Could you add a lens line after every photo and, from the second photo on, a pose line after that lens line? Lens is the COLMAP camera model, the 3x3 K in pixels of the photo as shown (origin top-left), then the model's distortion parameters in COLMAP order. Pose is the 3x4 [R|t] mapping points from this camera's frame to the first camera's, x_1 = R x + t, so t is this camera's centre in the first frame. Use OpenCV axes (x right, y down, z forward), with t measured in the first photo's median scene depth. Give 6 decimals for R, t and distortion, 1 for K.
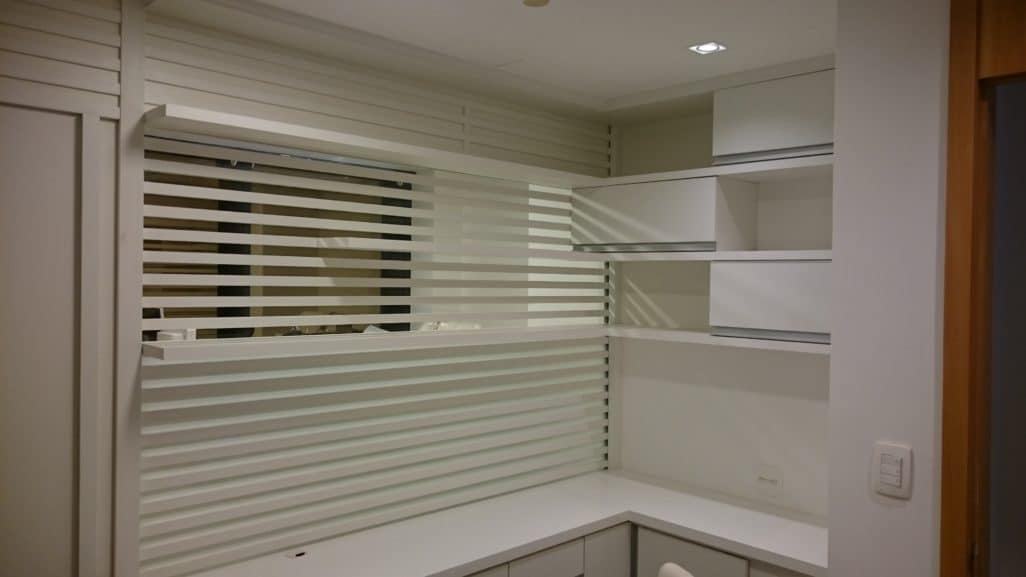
lens RADIAL K [[759.7, 0, 492.6], [0, 759.7, 288.1], [0, 0, 1]] dist [-0.007500, 0.111372]
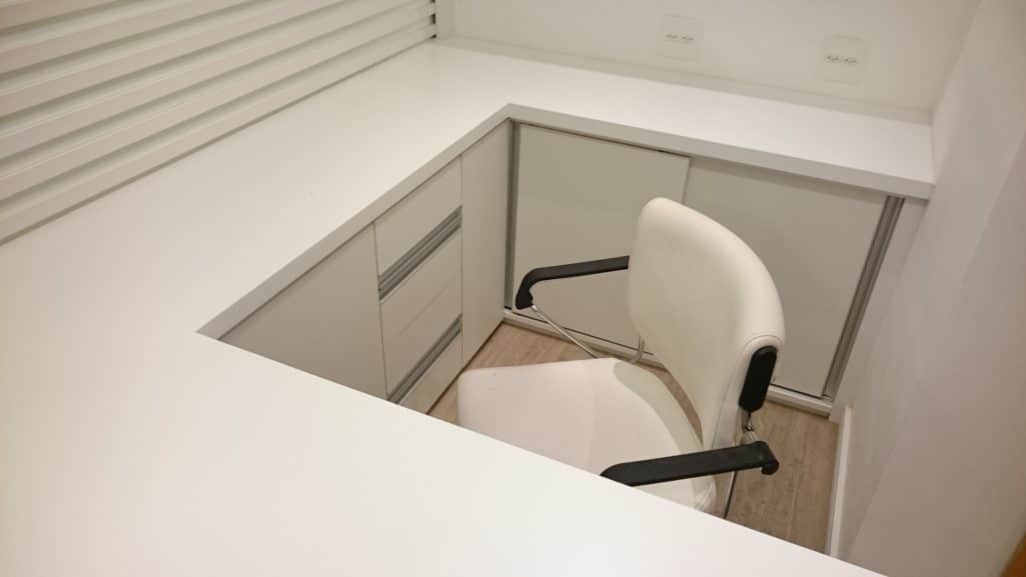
lens RADIAL K [[766.5, 0, 496.1], [0, 766.5, 287.6], [0, 0, 1]] dist [0.046980, -0.000835]
pose [[0.928116, -0.189264, 0.320592, -0.083202], [-0.014536, 0.842055, 0.539195, 0.061530], [-0.372007, -0.505096, 0.778774, 0.388569]]
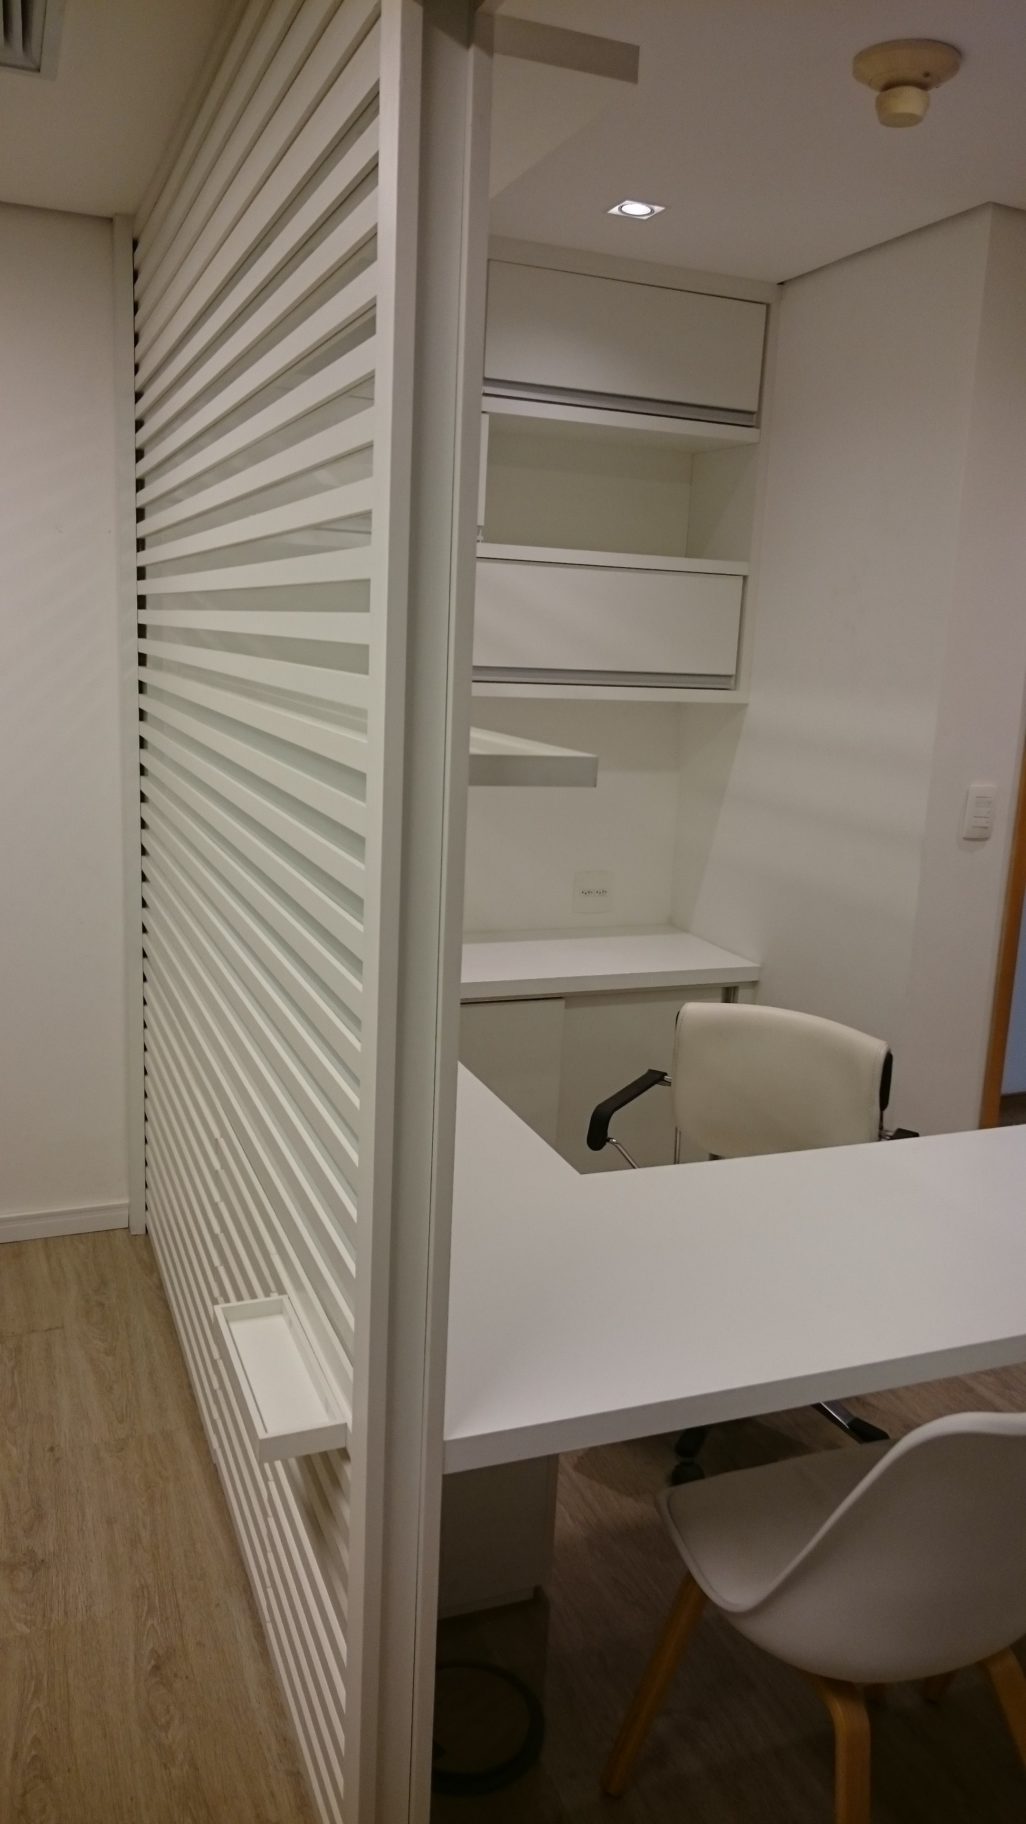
lens RADIAL K [[1365.9, 0, 513.0], [0, 1365.9, 912.0], [0, 0, 1]] dist [-0.003080, -0.005332]
pose [[0.380177, -0.189446, 0.905304, -0.729803], [-0.025971, 0.976226, 0.215194, 0.003959], [-0.924549, -0.105323, 0.366218, 0.518152]]
